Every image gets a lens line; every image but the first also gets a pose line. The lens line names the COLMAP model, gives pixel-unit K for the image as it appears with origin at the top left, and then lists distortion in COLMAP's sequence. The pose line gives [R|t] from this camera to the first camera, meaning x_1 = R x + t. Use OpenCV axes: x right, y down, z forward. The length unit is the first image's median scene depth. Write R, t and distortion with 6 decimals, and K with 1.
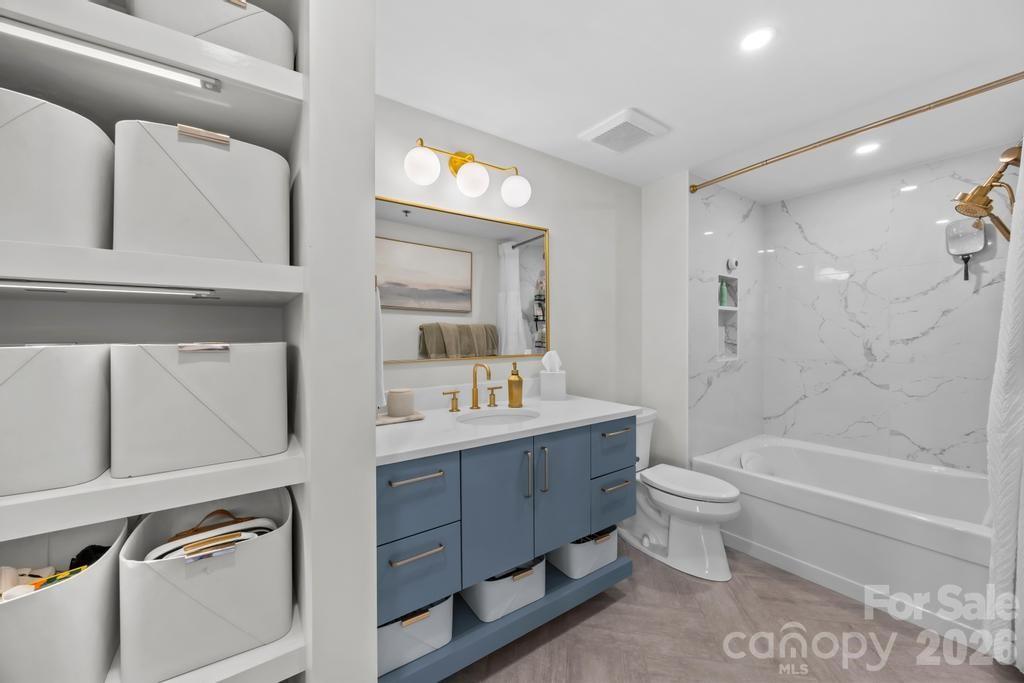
lens RADIAL K [[392.6, 0, 509.2], [0, 392.6, 335.9], [0, 0, 1]] dist [-0.001147, 0.000073]
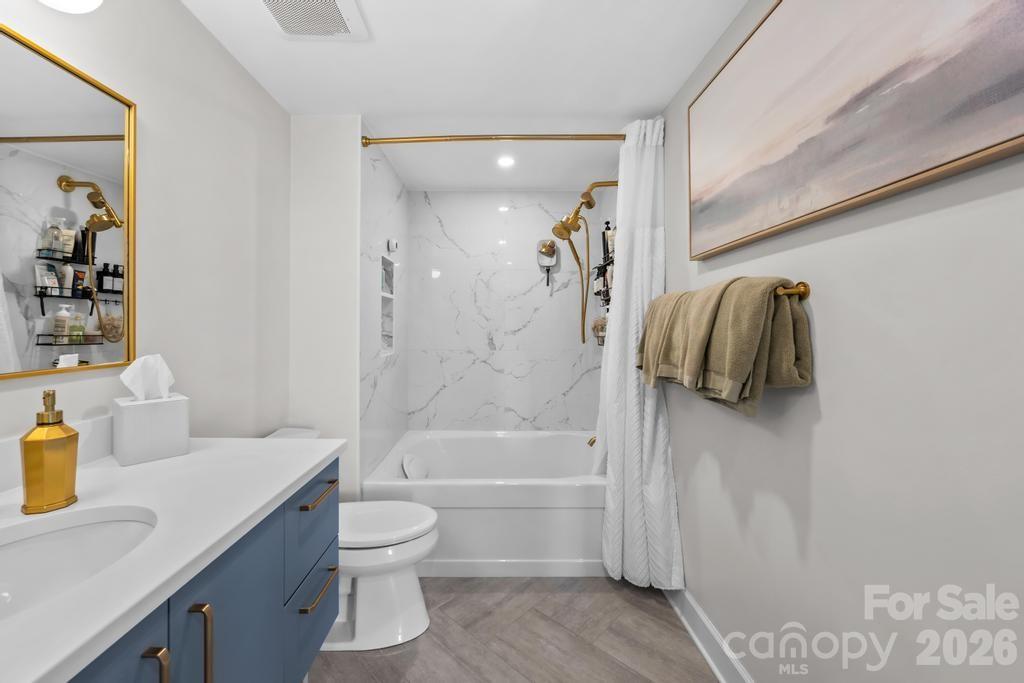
lens RADIAL K [[412.8, 0, 509.5], [0, 412.8, 325.5], [0, 0, 1]] dist [-0.001828, 0.000243]
pose [[0.576695, 0.009593, 0.816904, -0.040516], [-0.007156, 0.999952, -0.006690, 0.000990], [-0.816928, -0.001988, 0.576736, 0.281652]]
